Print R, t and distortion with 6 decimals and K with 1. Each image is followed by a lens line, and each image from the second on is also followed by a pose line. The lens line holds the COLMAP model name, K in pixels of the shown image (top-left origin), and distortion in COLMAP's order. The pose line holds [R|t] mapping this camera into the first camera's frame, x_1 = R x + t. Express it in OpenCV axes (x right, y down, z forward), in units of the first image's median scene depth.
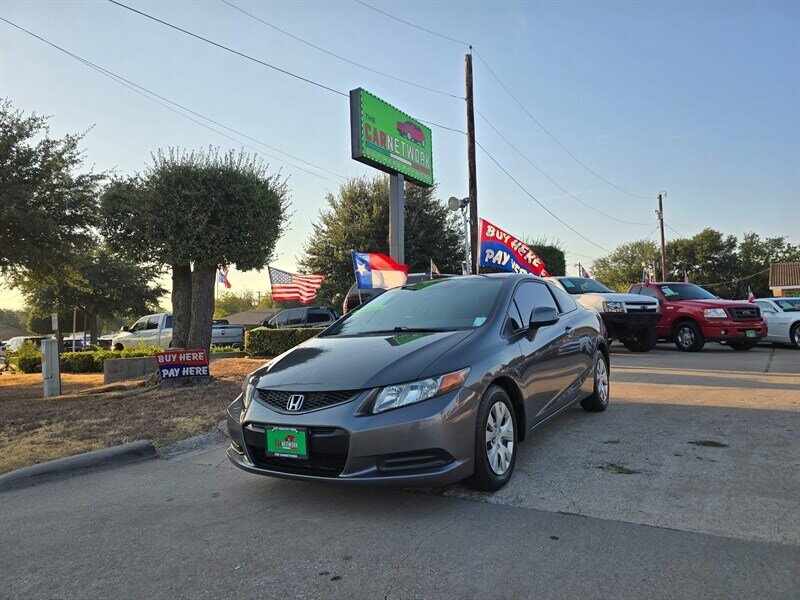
lens RADIAL K [[539.7, 0, 401.6], [0, 539.7, 295.4], [0, 0, 1]] dist [0.070698, -0.072574]
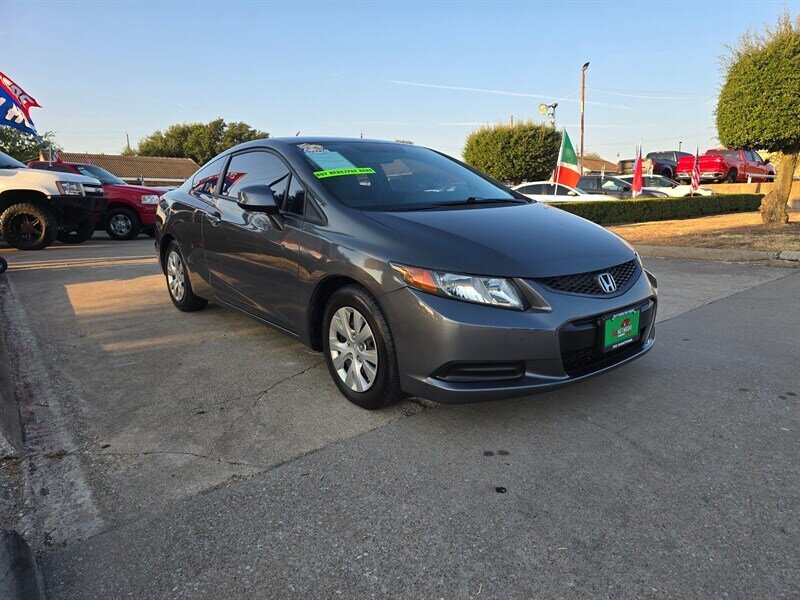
lens RADIAL K [[542.6, 0, 408.9], [0, 542.6, 297.1], [0, 0, 1]] dist [0.051777, -0.044465]
pose [[0.291578, -0.143626, 0.945703, -0.433712], [-0.043819, 0.985620, 0.163198, 0.039984], [-0.955543, -0.089025, 0.281091, 0.429755]]
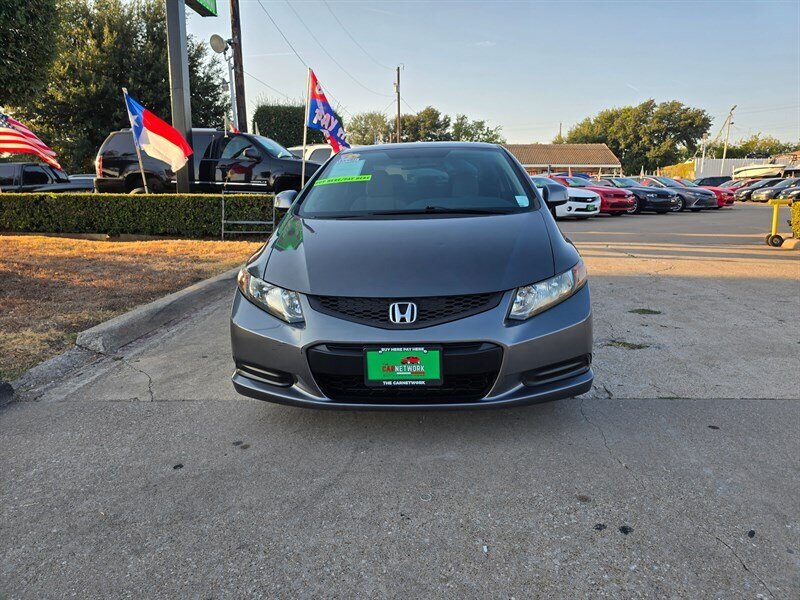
lens RADIAL K [[544.4, 0, 407.6], [0, 544.4, 288.2], [0, 0, 1]] dist [0.074128, -0.076722]
pose [[0.870734, -0.061829, 0.487851, -0.223234], [-0.049952, 0.975812, 0.212828, 0.003639], [-0.489210, -0.209686, 0.846584, 0.156367]]
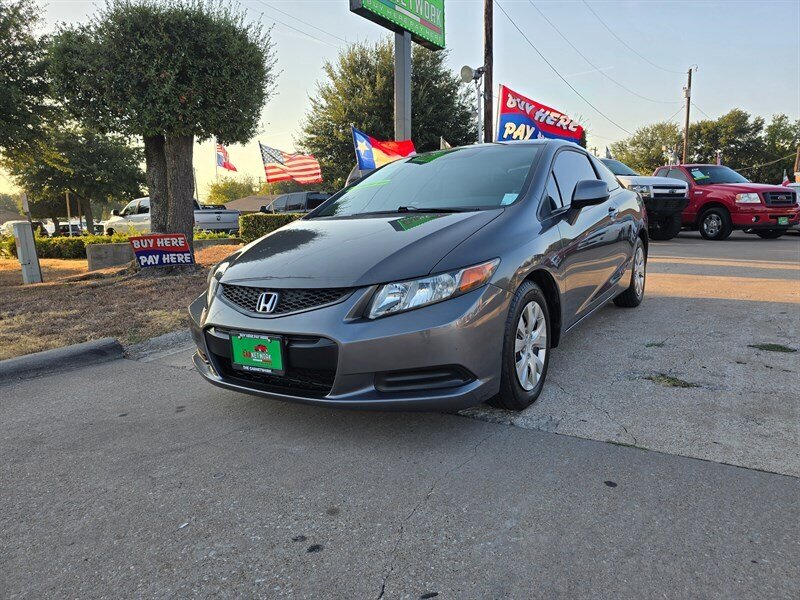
lens RADIAL K [[542.6, 0, 408.9], [0, 542.6, 297.1], [0, 0, 1]] dist [0.051777, -0.044465]
pose [[0.999980, 0.005391, 0.003430, -0.000302], [-0.005981, 0.978547, 0.205937, 0.013229], [-0.002246, -0.205953, 0.978559, 0.105121]]
